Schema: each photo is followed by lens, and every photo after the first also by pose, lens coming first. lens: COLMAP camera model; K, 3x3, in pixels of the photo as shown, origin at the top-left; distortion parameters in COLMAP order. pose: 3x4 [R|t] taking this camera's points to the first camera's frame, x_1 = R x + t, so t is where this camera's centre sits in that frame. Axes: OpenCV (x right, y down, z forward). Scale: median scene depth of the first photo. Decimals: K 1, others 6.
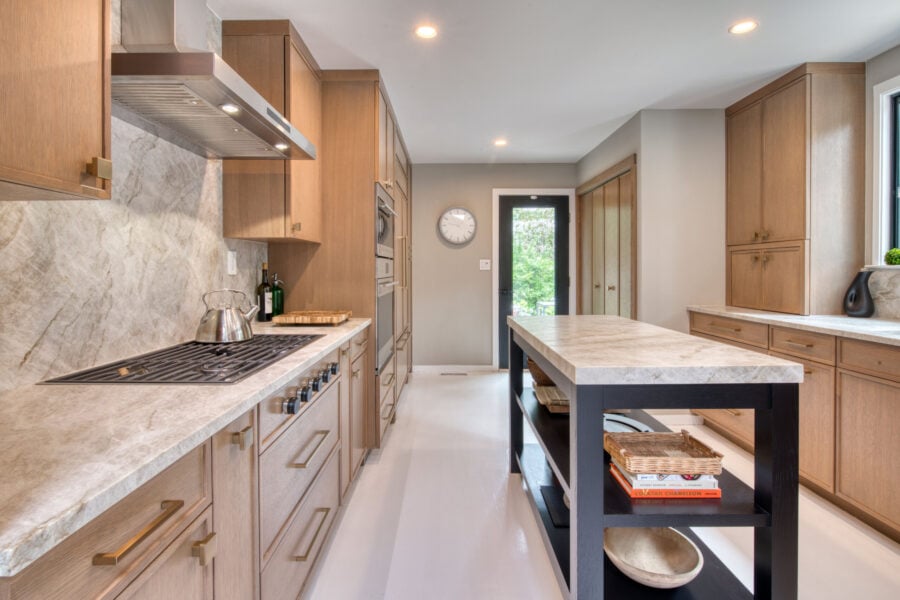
lens RADIAL K [[453.5, 0, 444.1], [0, 453.5, 272.7], [0, 0, 1]] dist [-0.008012, -0.000500]
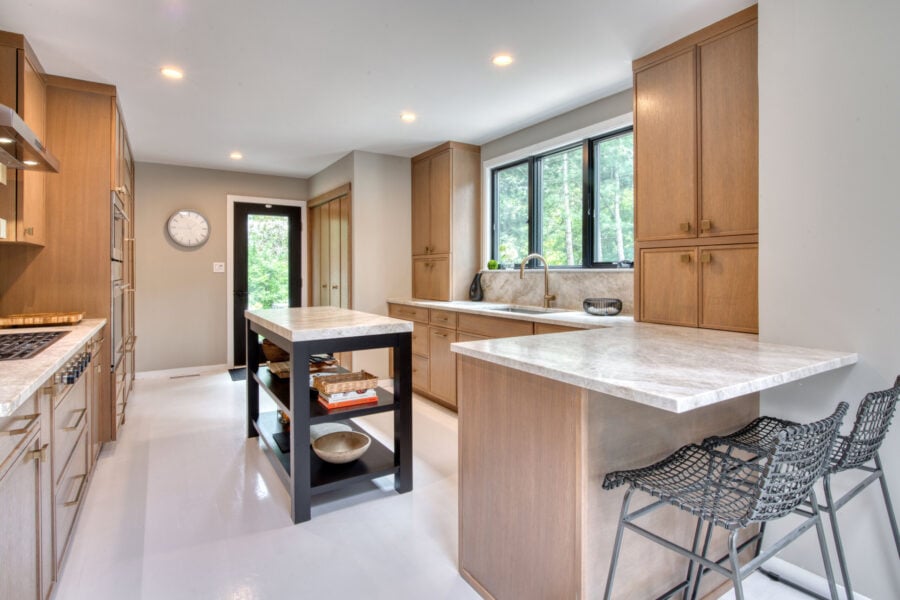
lens RADIAL K [[453.5, 0, 444.1], [0, 453.5, 272.7], [0, 0, 1]] dist [-0.008012, -0.000500]
pose [[0.846046, -0.000675, 0.533110, -0.056556], [0.003205, 0.999988, -0.003821, 0.000551], [-0.533100, 0.004941, 0.846038, -0.319299]]
